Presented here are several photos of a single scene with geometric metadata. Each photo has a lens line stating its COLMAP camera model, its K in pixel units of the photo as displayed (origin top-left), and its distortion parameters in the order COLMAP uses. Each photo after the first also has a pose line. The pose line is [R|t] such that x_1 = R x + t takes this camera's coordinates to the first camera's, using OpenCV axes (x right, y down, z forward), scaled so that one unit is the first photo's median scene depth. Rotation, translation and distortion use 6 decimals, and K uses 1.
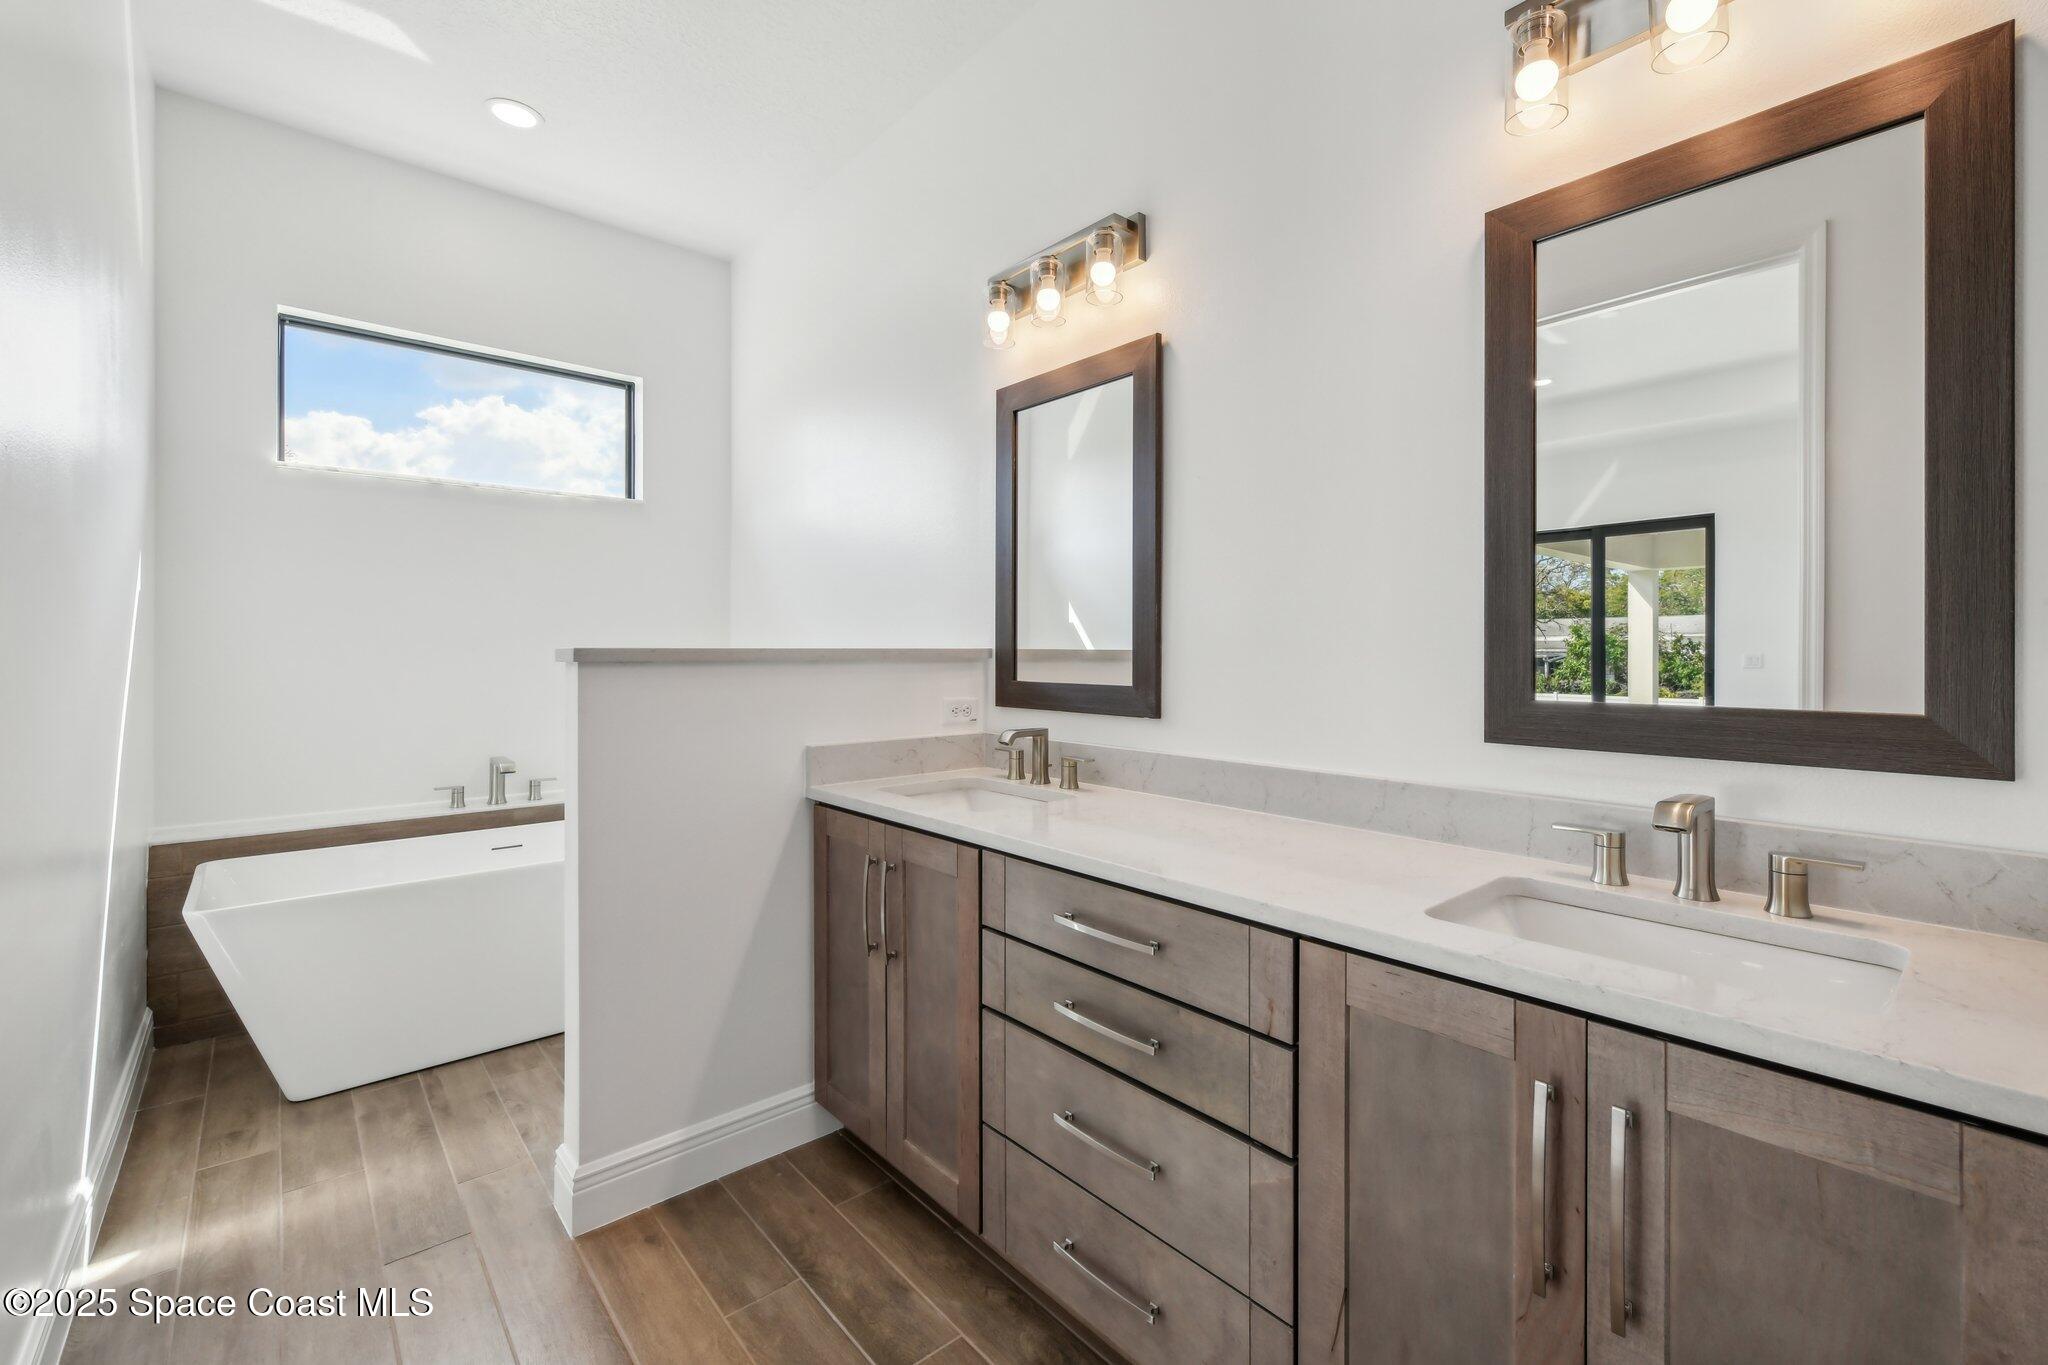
lens RADIAL K [[836.2, 0, 1082.3], [0, 836.2, 669.4], [0, 0, 1]] dist [0.013740, -0.000019]
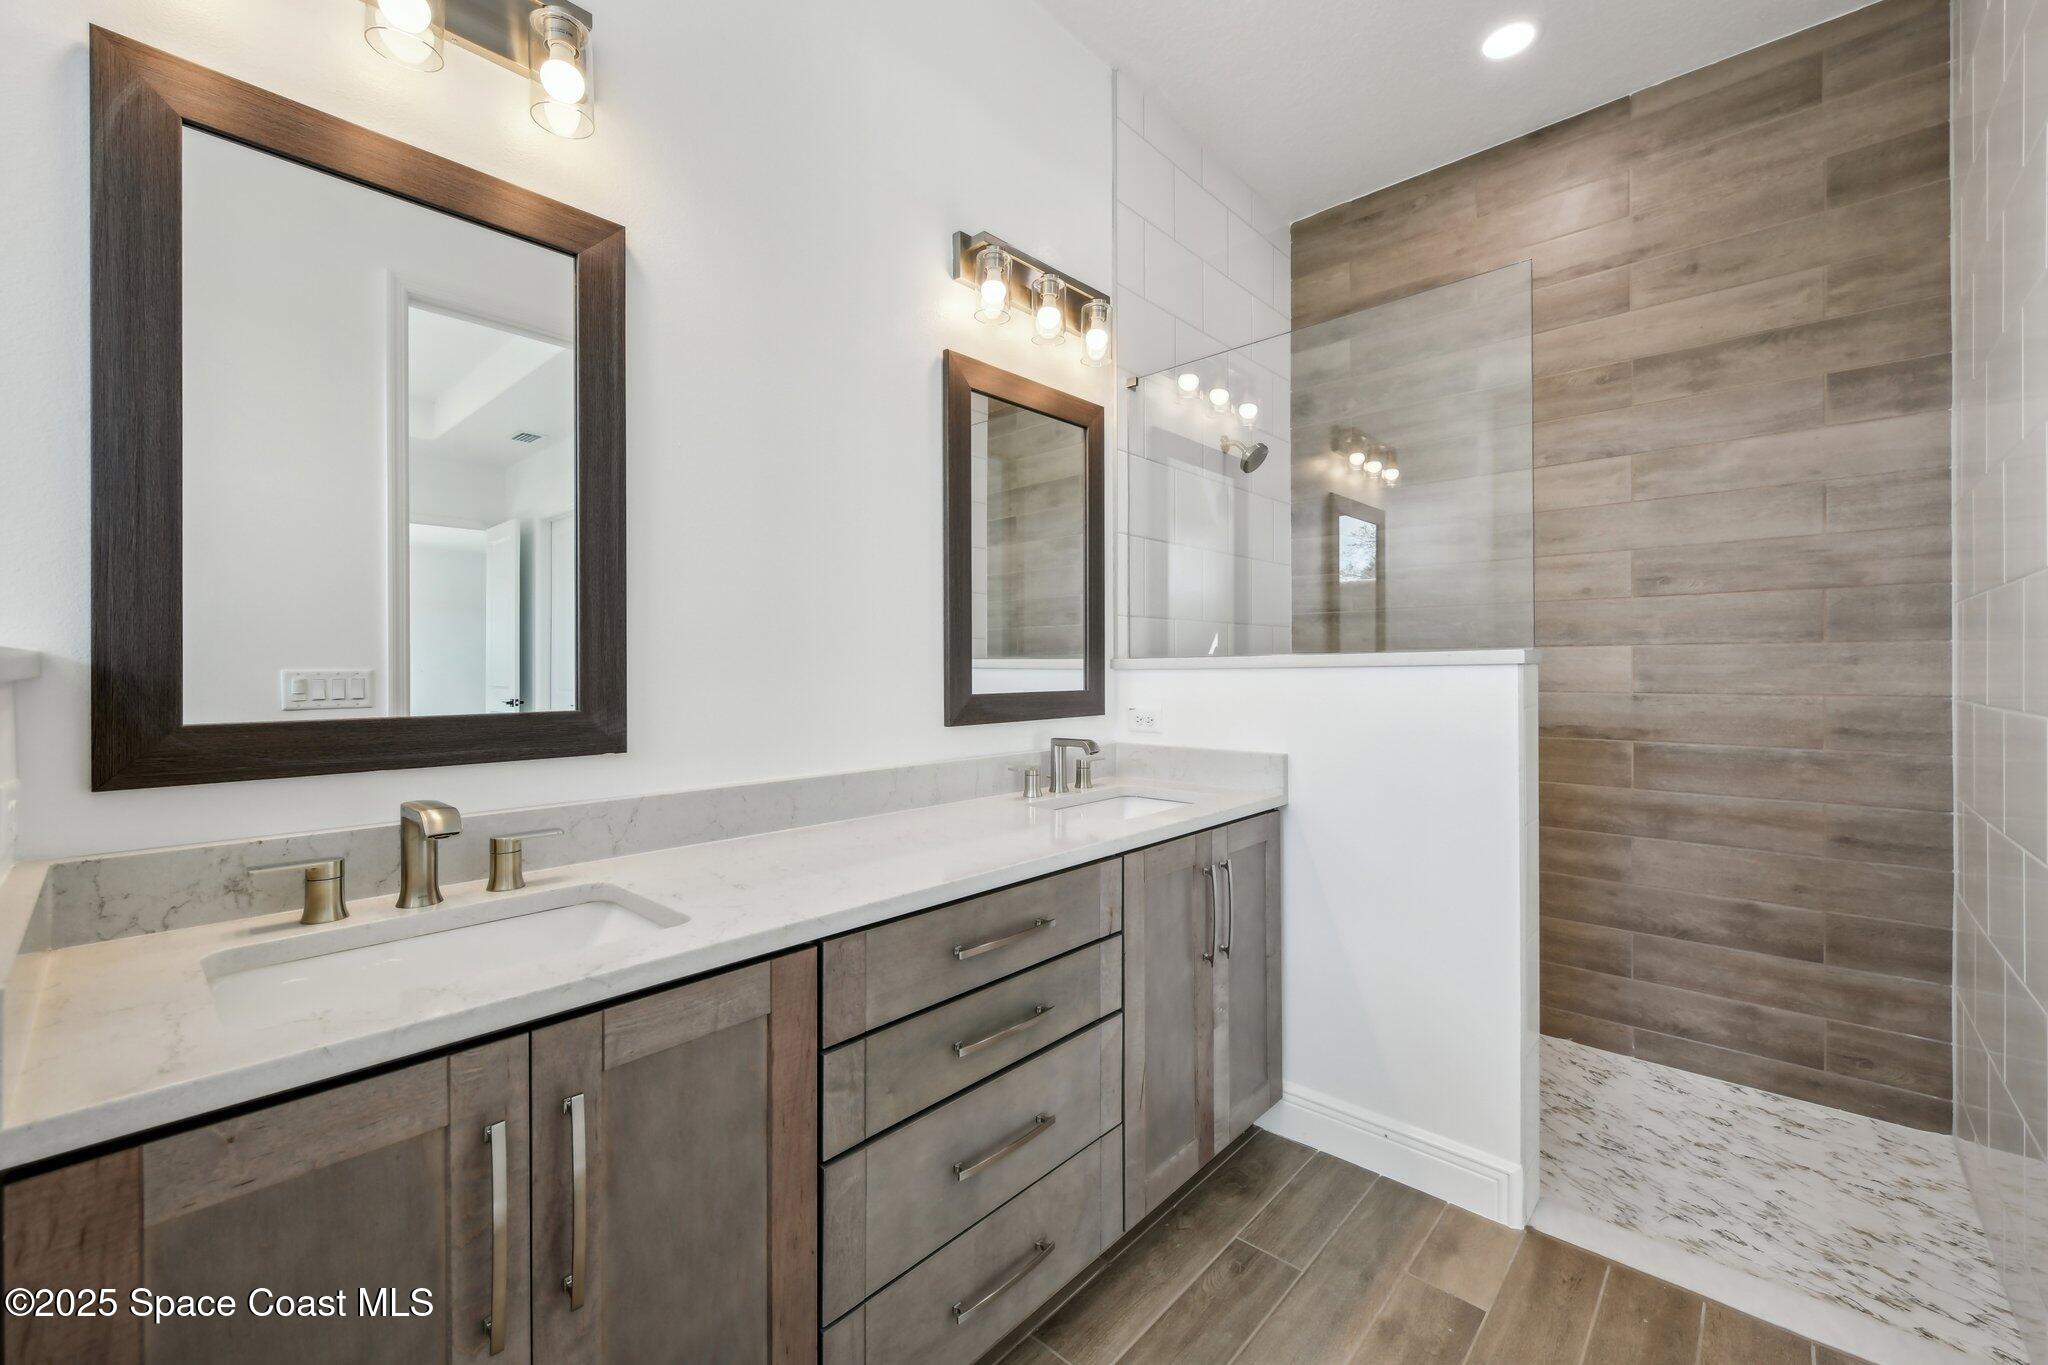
lens RADIAL K [[829.0, 0, 1061.3], [0, 829.0, 658.9], [0, 0, 1]] dist [0.000121, -0.000210]
pose [[-0.085717, 0.004655, 0.996309, -0.820703], [0.017540, 0.999841, -0.003163, -0.015620], [-0.996165, 0.017204, -0.085785, 0.845954]]
